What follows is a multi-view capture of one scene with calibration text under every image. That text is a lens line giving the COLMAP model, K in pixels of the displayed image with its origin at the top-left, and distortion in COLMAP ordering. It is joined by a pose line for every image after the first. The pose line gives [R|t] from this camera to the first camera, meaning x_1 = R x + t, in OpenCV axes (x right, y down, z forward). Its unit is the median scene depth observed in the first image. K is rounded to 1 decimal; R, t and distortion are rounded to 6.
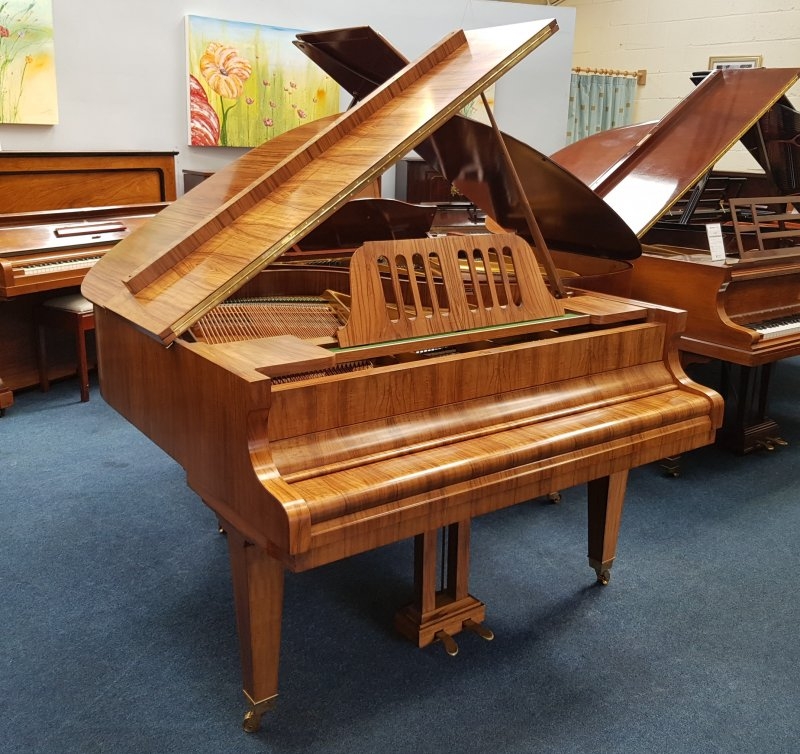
lens RADIAL K [[844.6, 0, 400.0], [0, 844.6, 377.0], [0, 0, 1]] dist [0.000241, -0.002512]
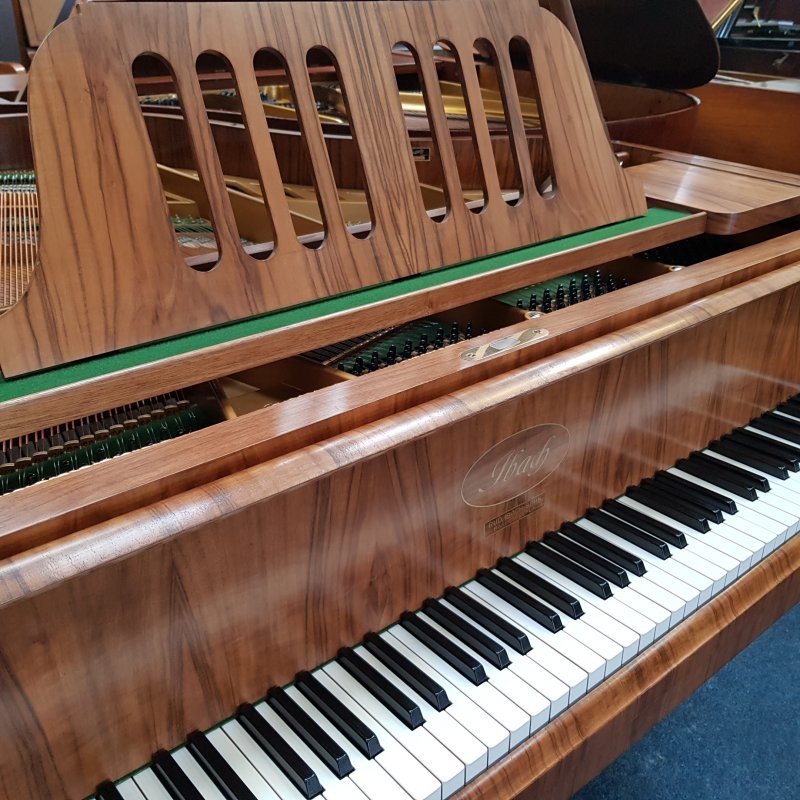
lens RADIAL K [[846.5, 0, 400.0], [0, 846.5, 400.0], [0, 0, 1]] dist [-0.112014, 0.188185]
pose [[0.996065, -0.039407, 0.079380, 0.036407], [0.023014, 0.979990, 0.197713, -0.069054], [-0.085583, -0.195108, 0.977041, 0.599775]]
